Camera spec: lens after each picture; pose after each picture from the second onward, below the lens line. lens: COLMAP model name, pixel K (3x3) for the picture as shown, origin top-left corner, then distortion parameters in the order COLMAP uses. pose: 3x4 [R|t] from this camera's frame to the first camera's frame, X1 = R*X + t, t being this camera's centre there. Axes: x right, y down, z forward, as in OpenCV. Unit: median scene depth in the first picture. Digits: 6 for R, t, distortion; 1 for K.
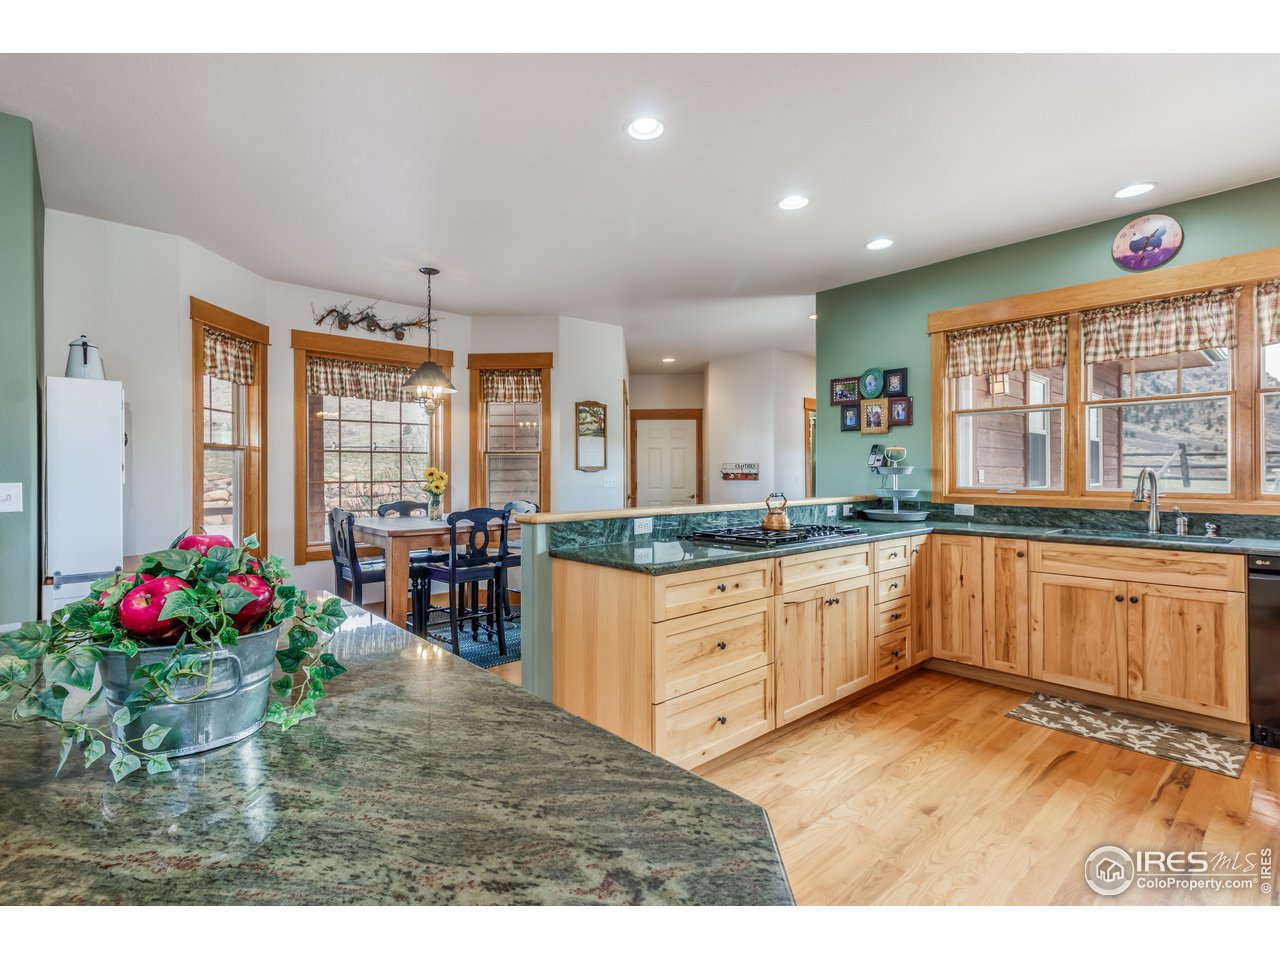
lens RADIAL K [[617.5, 0, 596.9], [0, 617.5, 473.6], [0, 0, 1]] dist [0.000605, -0.001034]
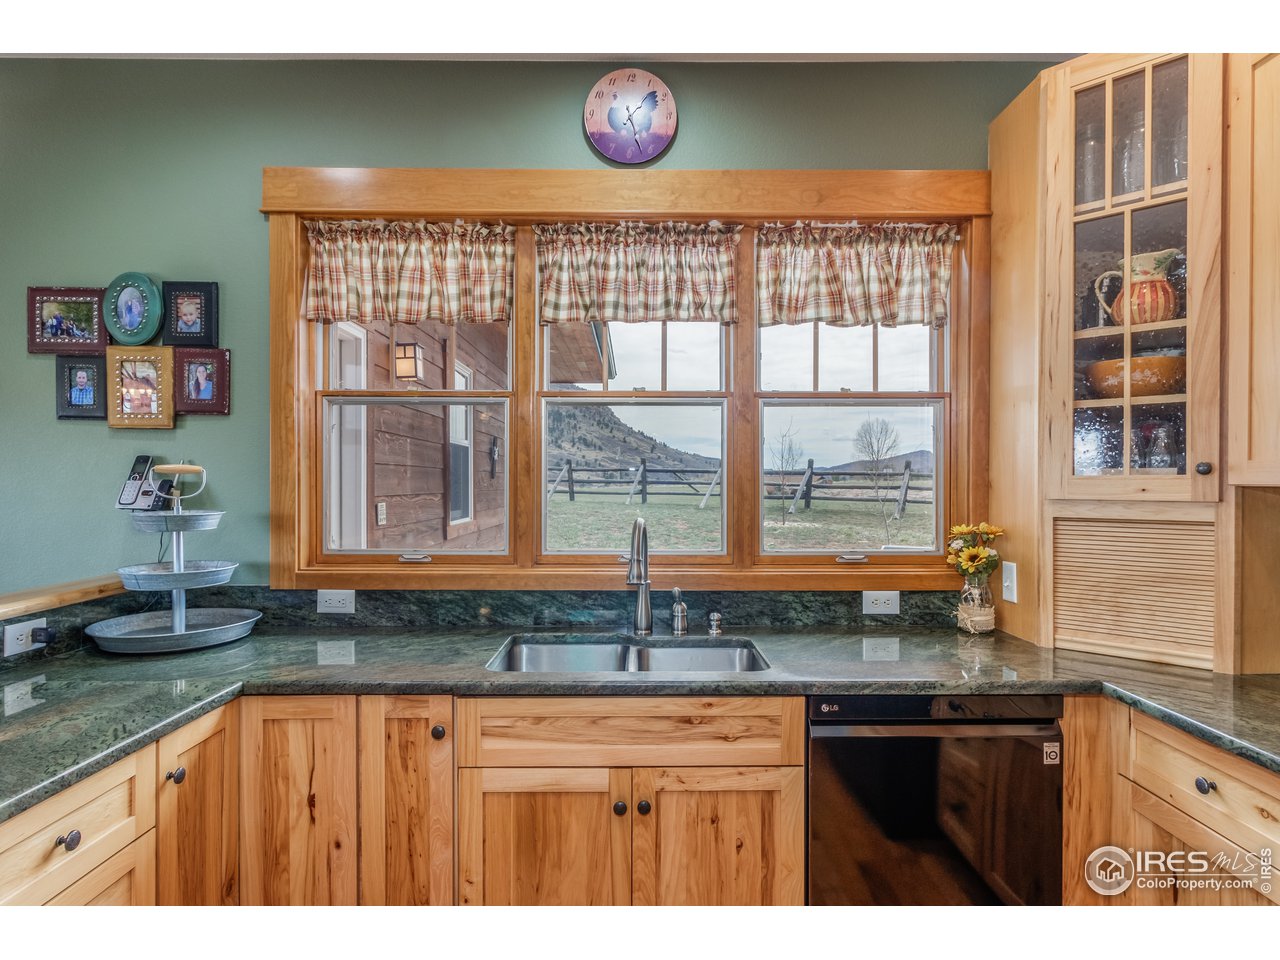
lens RADIAL K [[720.3, 0, 640.5], [0, 720.3, 484.5], [0, 0, 1]] dist [0.003954, -0.000251]
pose [[0.641303, 0.000679, 0.767287, 0.373850], [-0.002525, 0.999996, 0.001226, -0.036887], [-0.767284, -0.002723, 0.641302, 0.545896]]
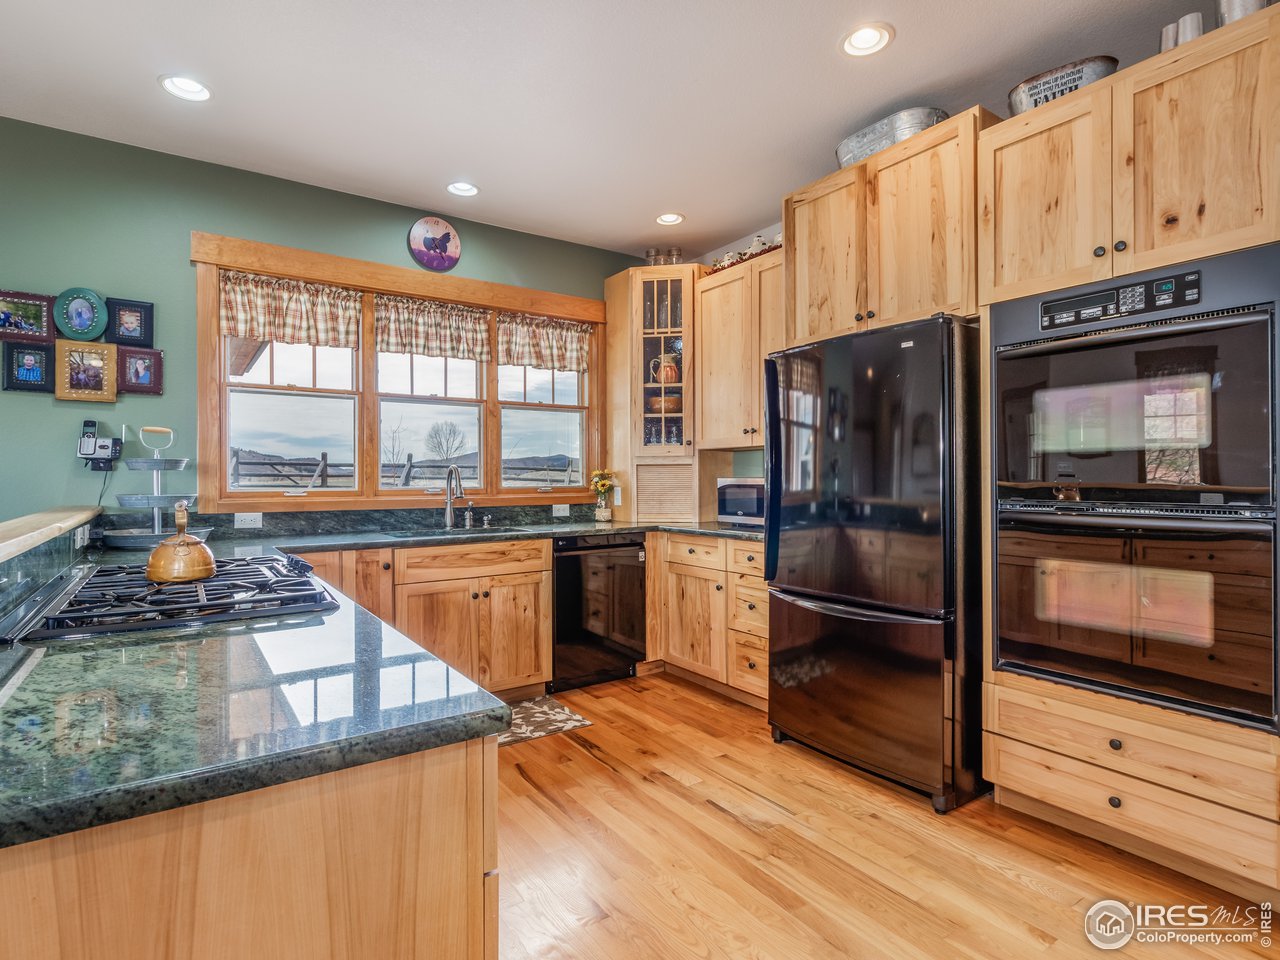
lens RADIAL K [[668.2, 0, 637.8], [0, 668.2, 476.3], [0, 0, 1]] dist [0.000999, 0.000567]
pose [[0.093268, 0.005706, 0.995625, -0.165321], [0.006821, 0.999956, -0.006370, 0.016779], [-0.995618, 0.007385, 0.093225, 0.546734]]
